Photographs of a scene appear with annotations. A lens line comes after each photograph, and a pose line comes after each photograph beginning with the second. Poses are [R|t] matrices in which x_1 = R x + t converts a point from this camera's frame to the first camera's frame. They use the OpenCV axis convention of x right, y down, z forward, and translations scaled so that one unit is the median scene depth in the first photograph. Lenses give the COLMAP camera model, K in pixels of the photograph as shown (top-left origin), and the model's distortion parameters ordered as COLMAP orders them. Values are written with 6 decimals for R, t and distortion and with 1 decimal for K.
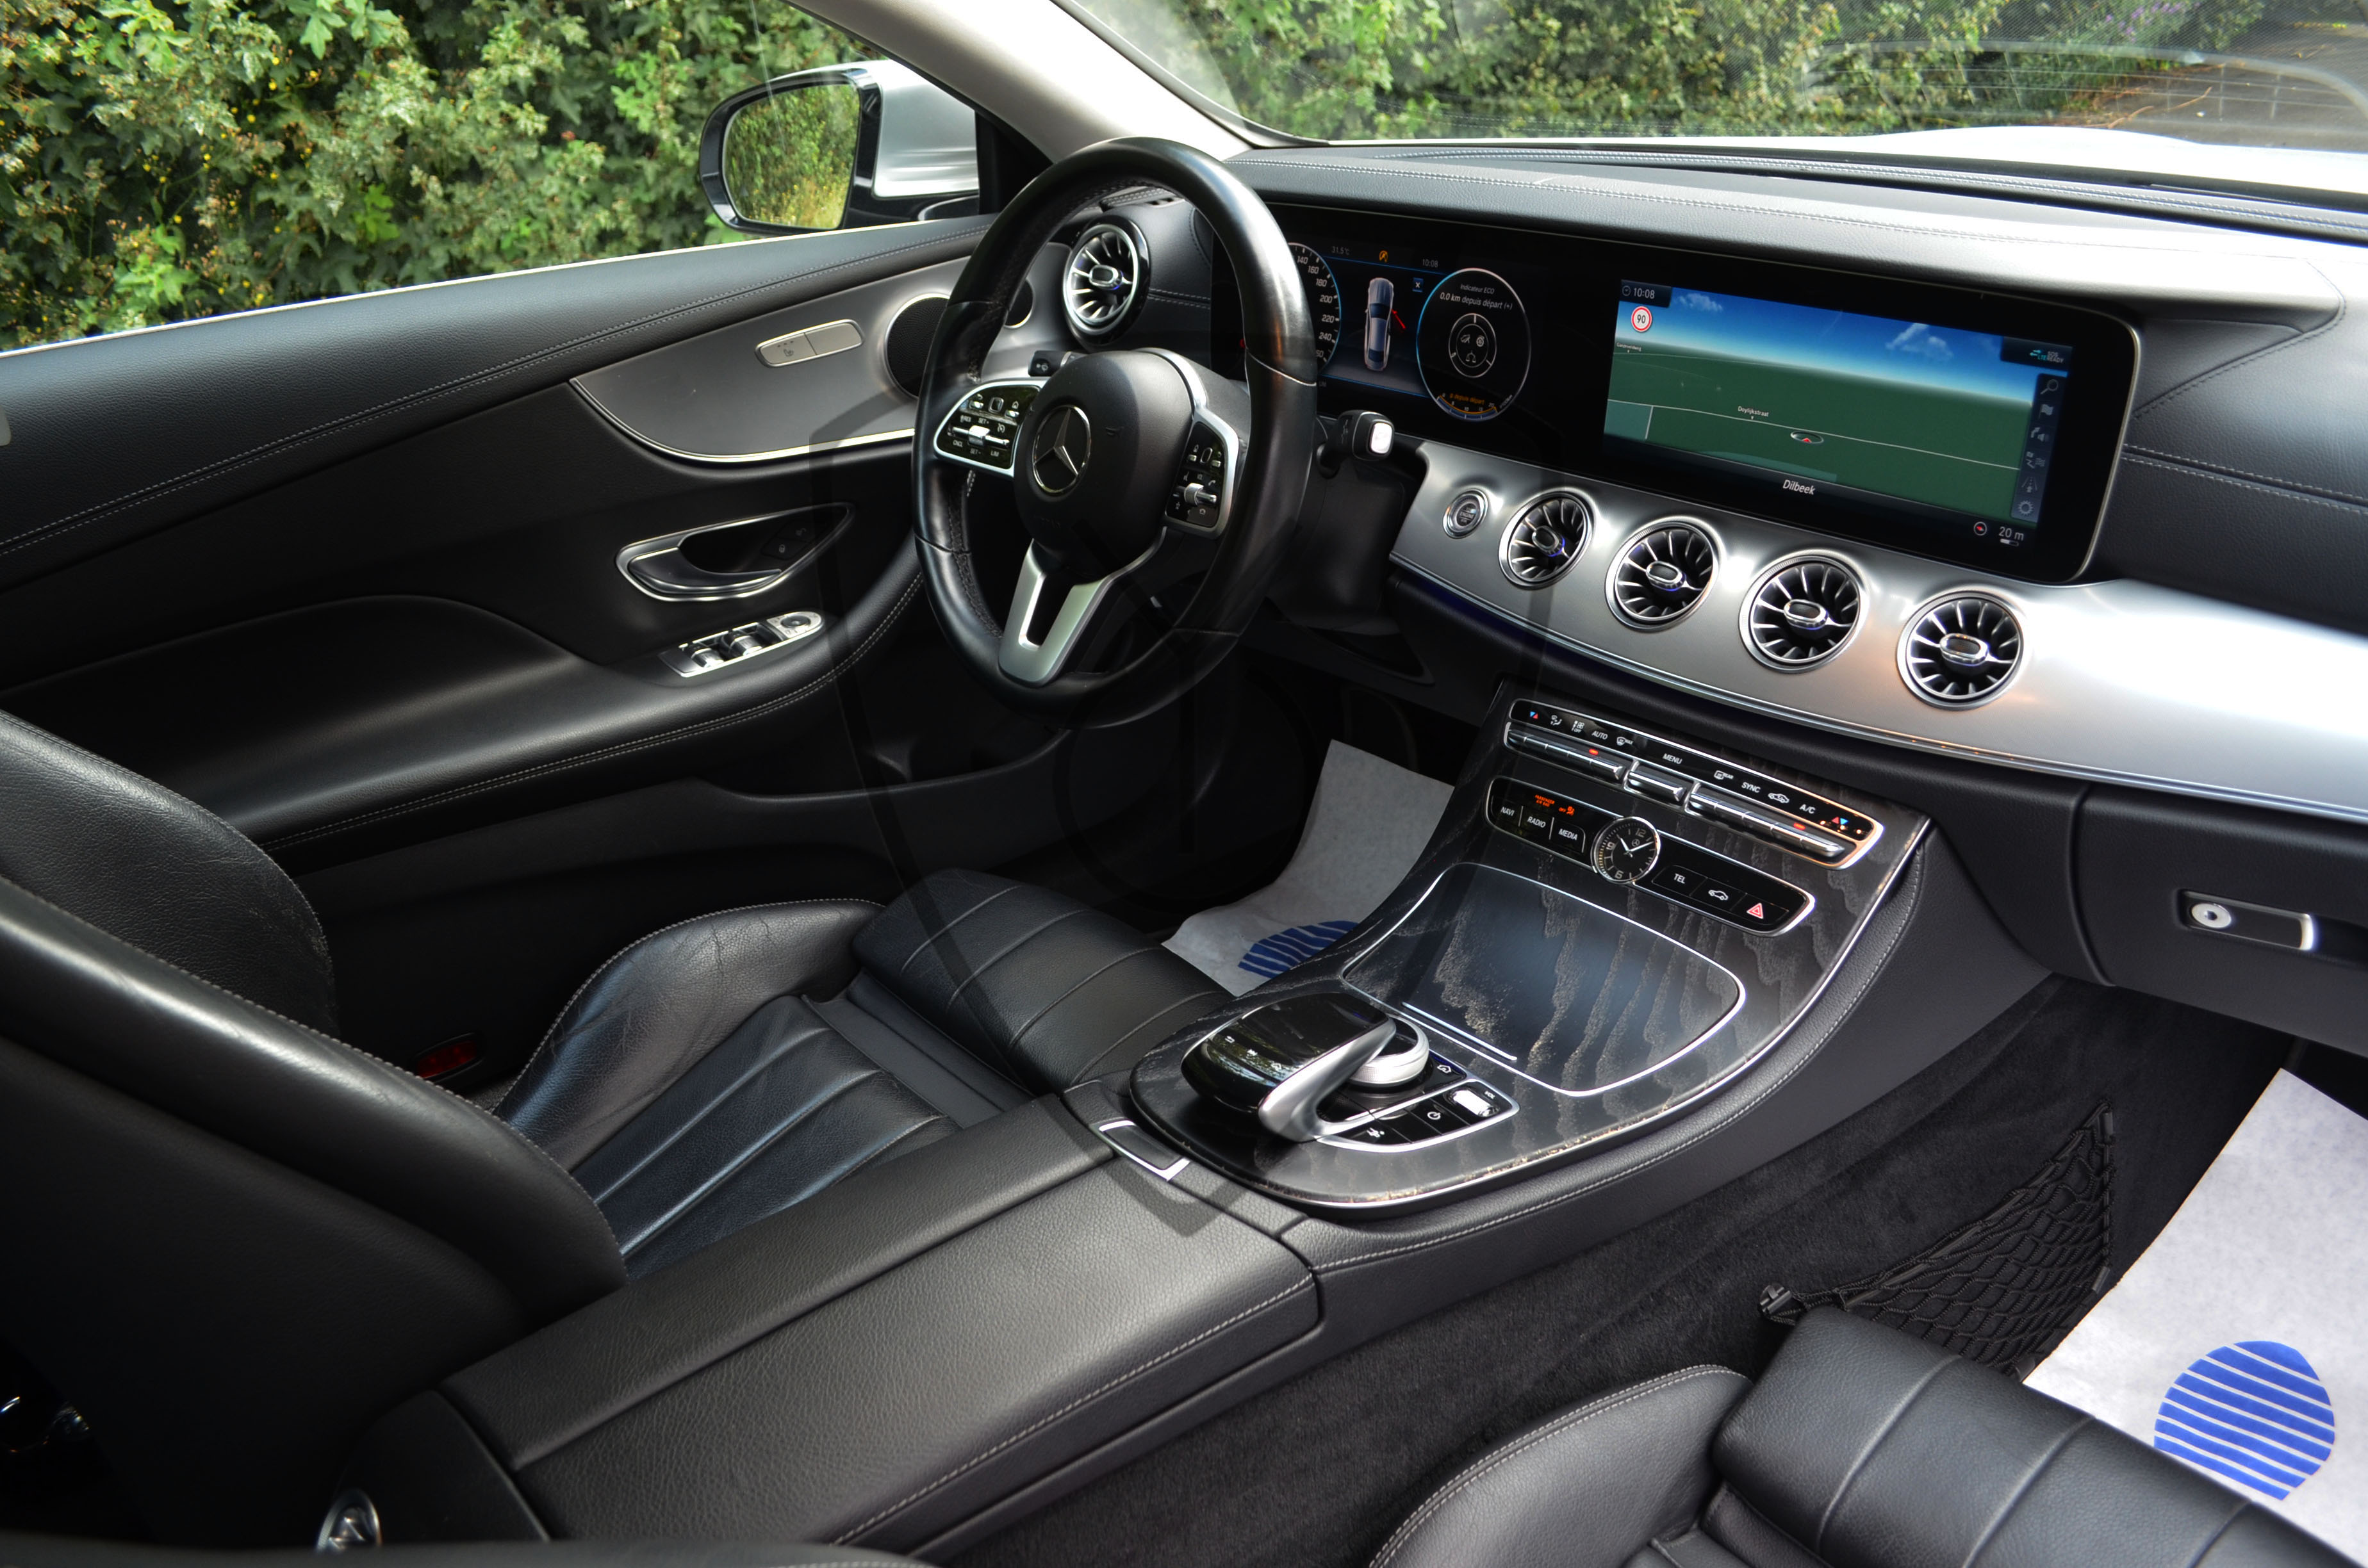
lens RADIAL K [[1830.9, 0, 1214.3], [0, 1830.9, 825.1], [0, 0, 1]] dist [-0.074208, 0.001996]
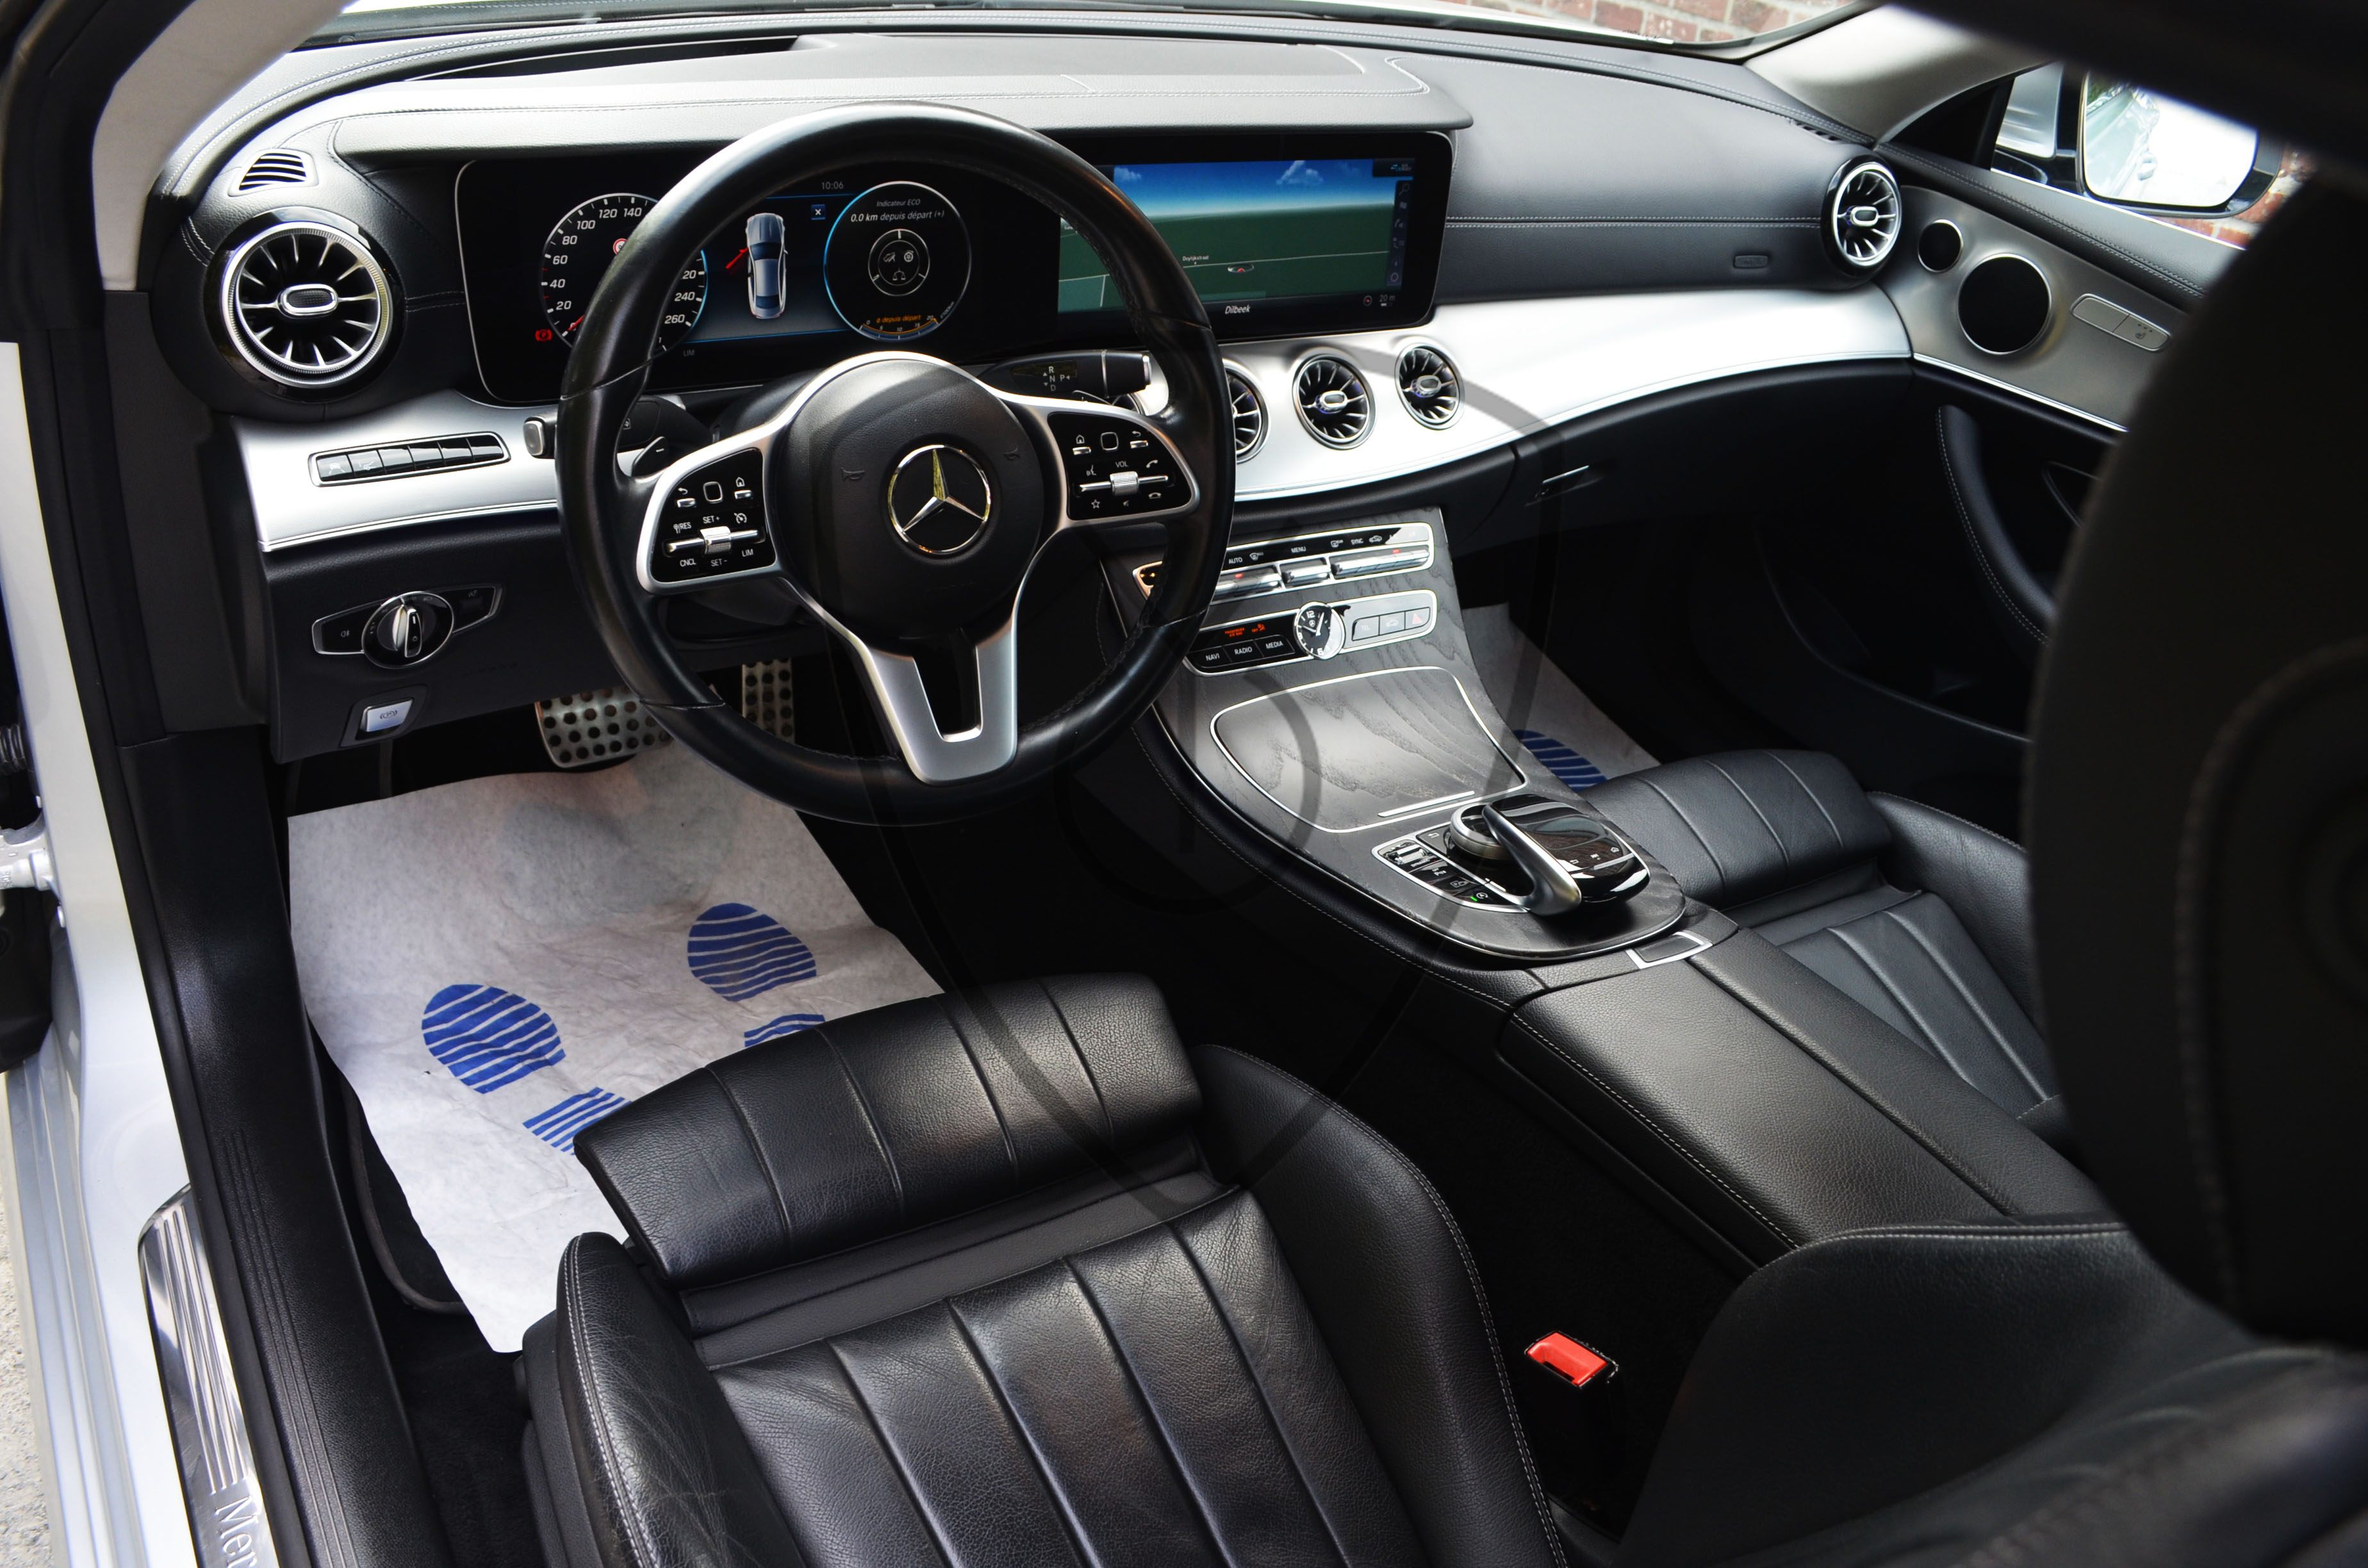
lens RADIAL K [[1843.2, 0, 1186.1], [0, 1843.2, 809.3], [0, 0, 1]] dist [-0.086839, 0.019067]
pose [[0.178749, -0.486614, 0.855135, -0.795225], [0.325083, 0.849531, 0.415473, -0.375329], [-0.928639, 0.203724, 0.310042, 0.638605]]
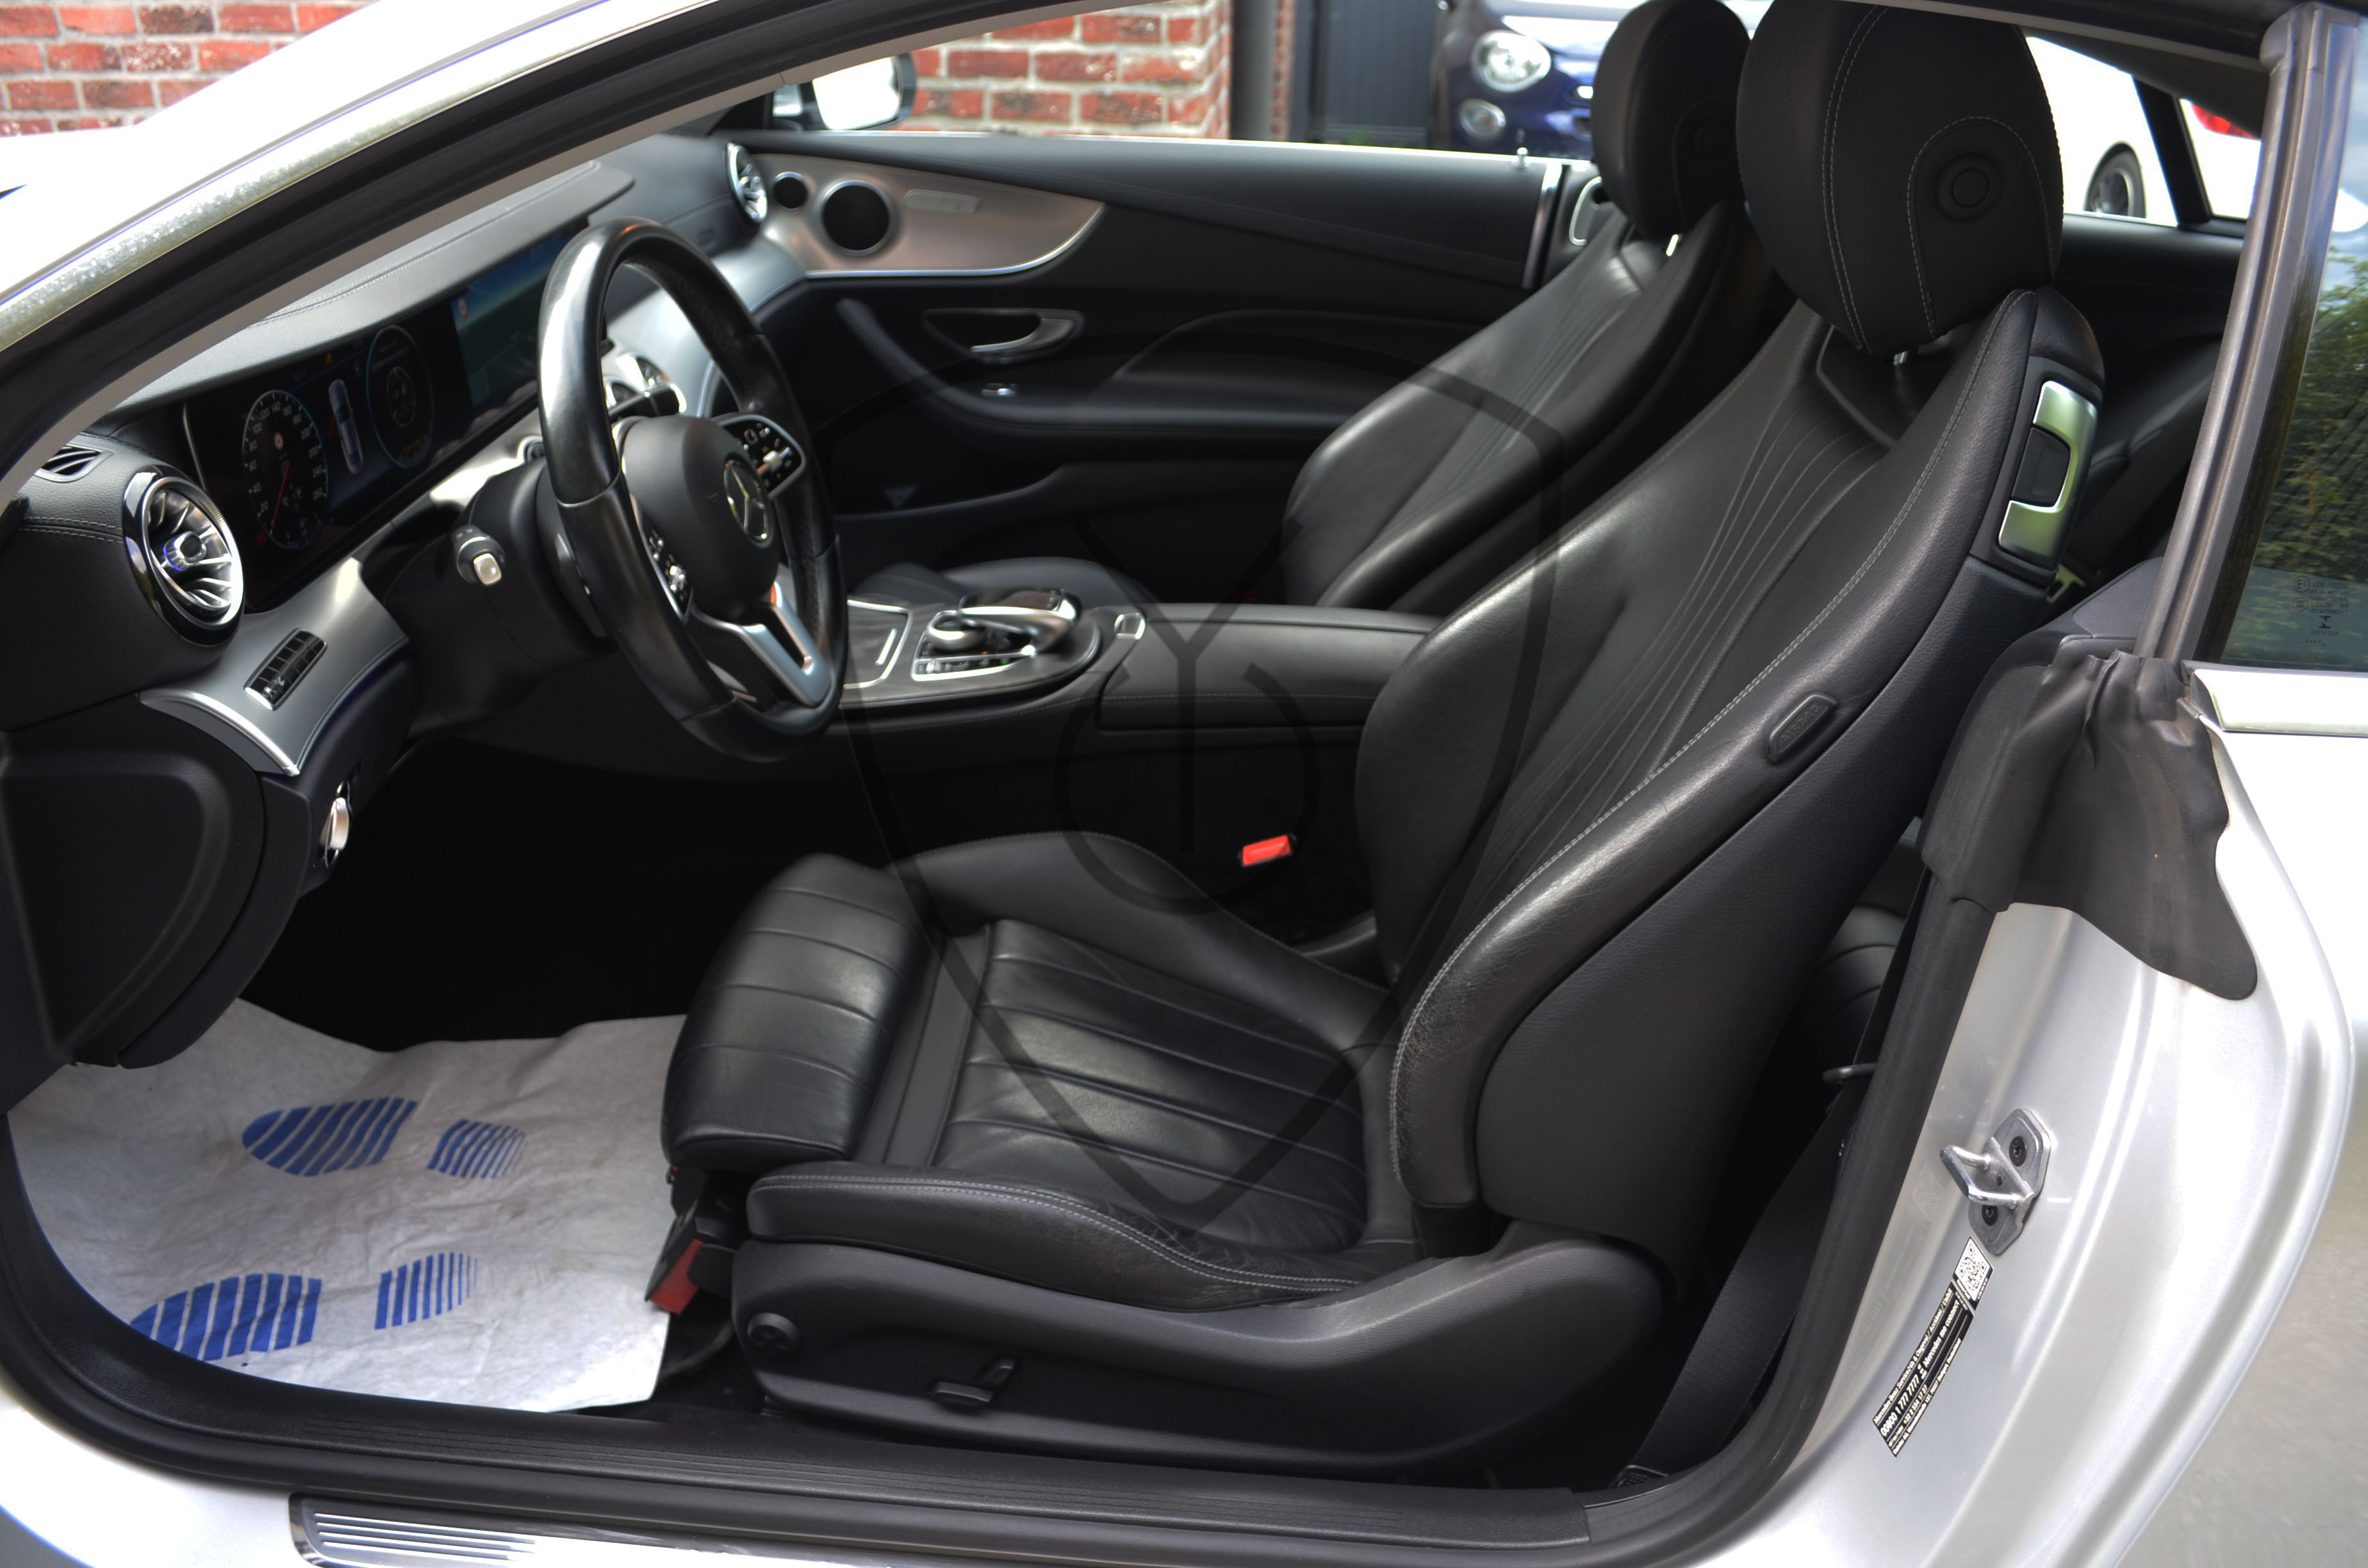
lens RADIAL K [[1843.2, 0, 1186.1], [0, 1843.2, 809.3], [0, 0, 1]] dist [-0.086839, 0.019067]
pose [[-0.720717, -0.322534, 0.613627, -0.947404], [0.288686, 0.665126, 0.688671, -0.718459], [-0.630259, 0.673482, -0.386257, 1.311122]]
